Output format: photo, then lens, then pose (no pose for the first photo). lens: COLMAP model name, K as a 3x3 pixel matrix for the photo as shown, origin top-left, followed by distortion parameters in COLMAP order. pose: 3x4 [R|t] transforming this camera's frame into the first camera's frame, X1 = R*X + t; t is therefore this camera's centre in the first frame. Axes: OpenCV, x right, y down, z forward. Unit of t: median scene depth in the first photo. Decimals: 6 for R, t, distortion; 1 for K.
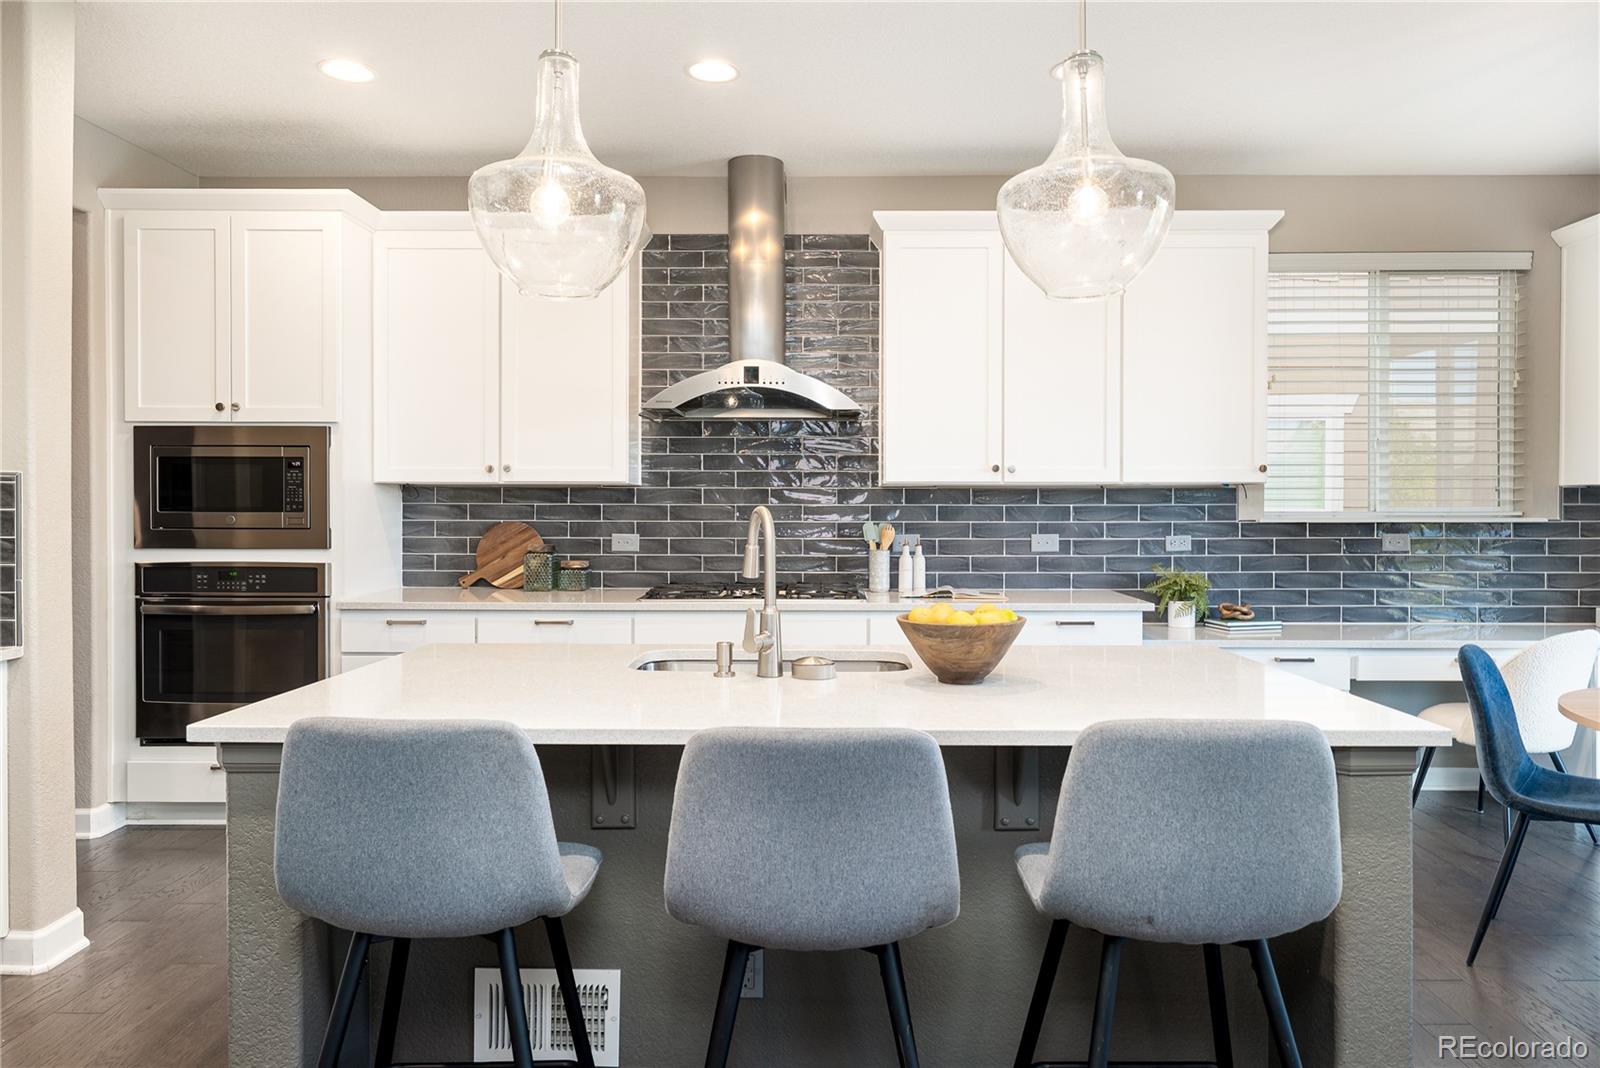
lens RADIAL K [[990.9, 0, 802.1], [0, 990.9, 516.2], [0, 0, 1]] dist [-0.004881, -0.001018]
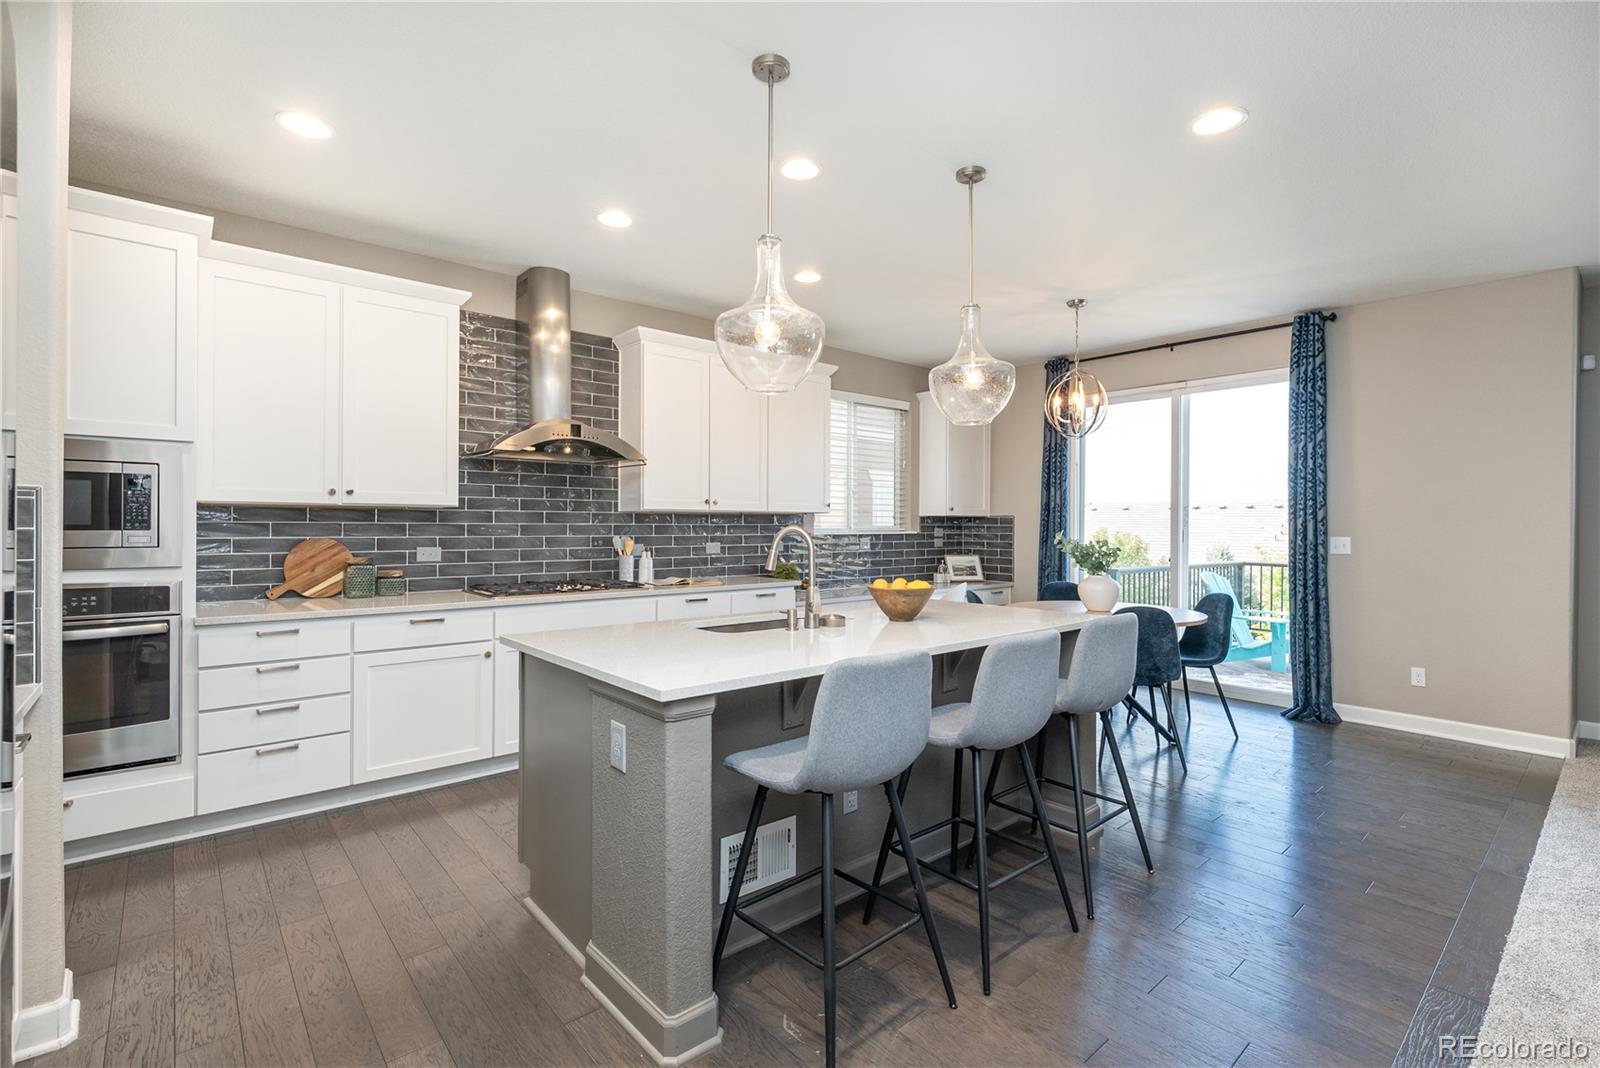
lens RADIAL K [[723.4, 0, 802.3], [0, 723.4, 530.2], [0, 0, 1]] dist [-0.001777, -0.001064]
pose [[0.748214, -0.002394, 0.663453, -0.434062], [0.000837, 0.999996, 0.002665, -0.005153], [-0.663457, -0.001439, 0.748213, 0.026271]]
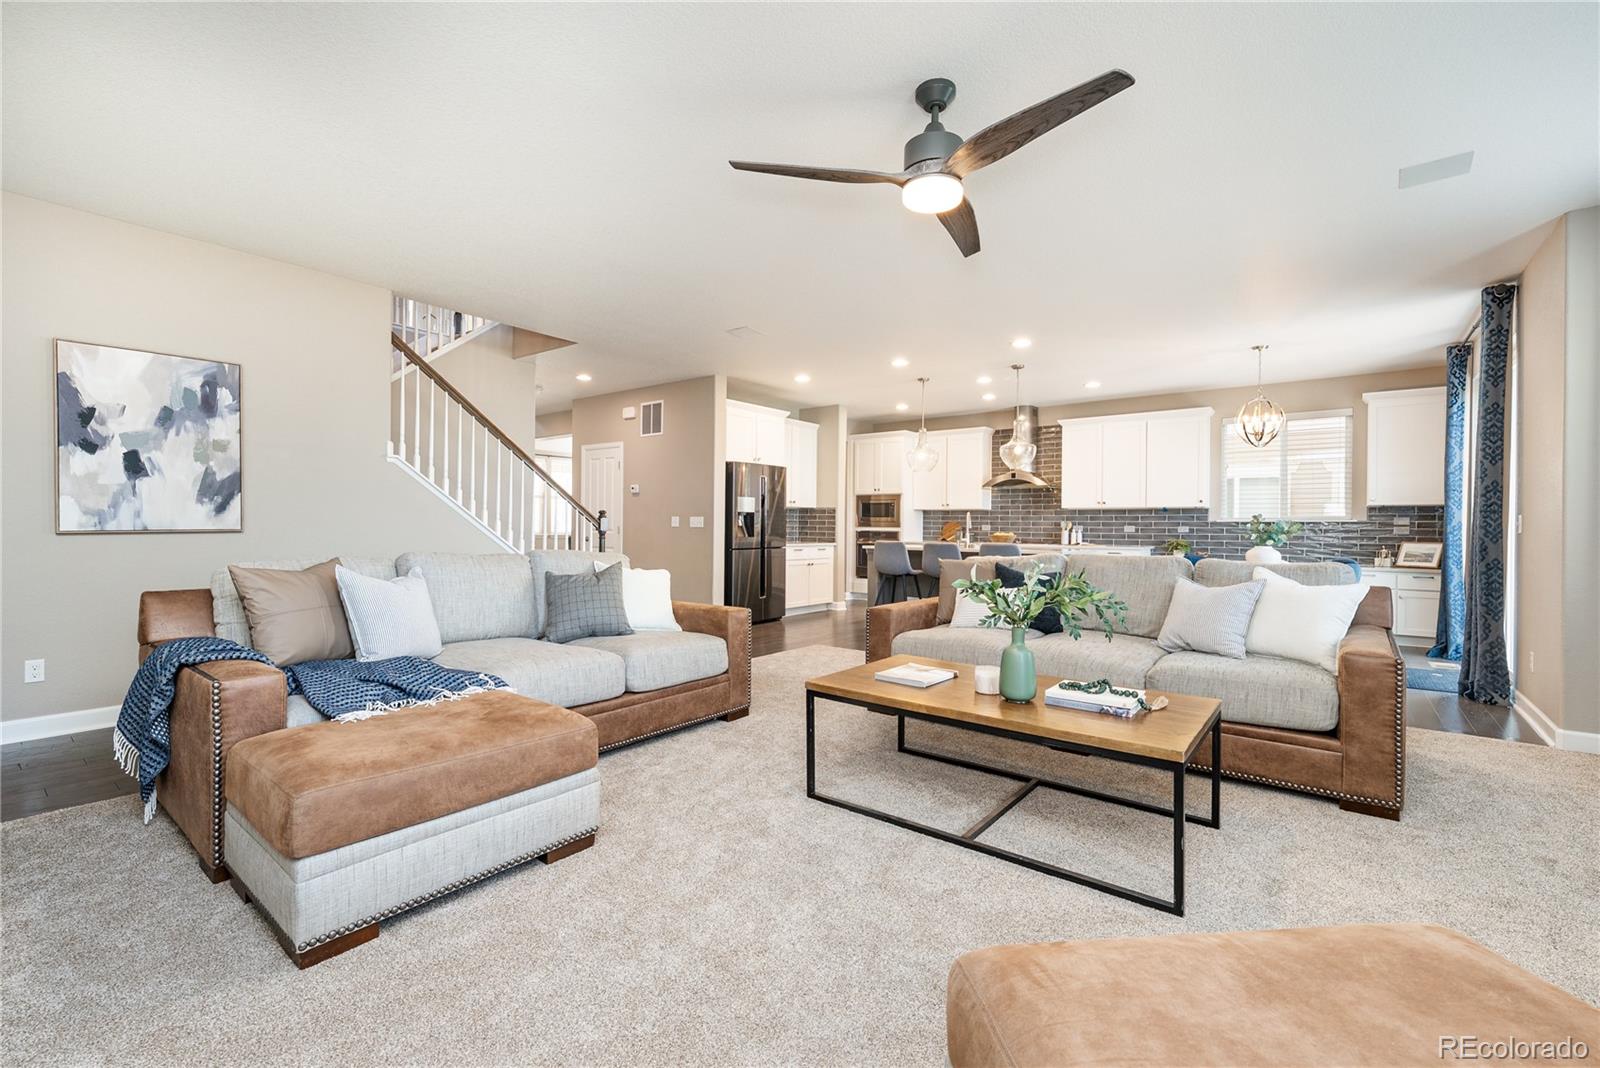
lens RADIAL K [[676.5, 0, 819.9], [0, 676.5, 525.6], [0, 0, 1]] dist [0.004517, -0.000030]
pose [[0.809165, 0.005712, -0.587553, 0.676130], [-0.012127, 0.999902, -0.006980, 0.042255], [0.587456, 0.012774, 0.809155, -1.083691]]
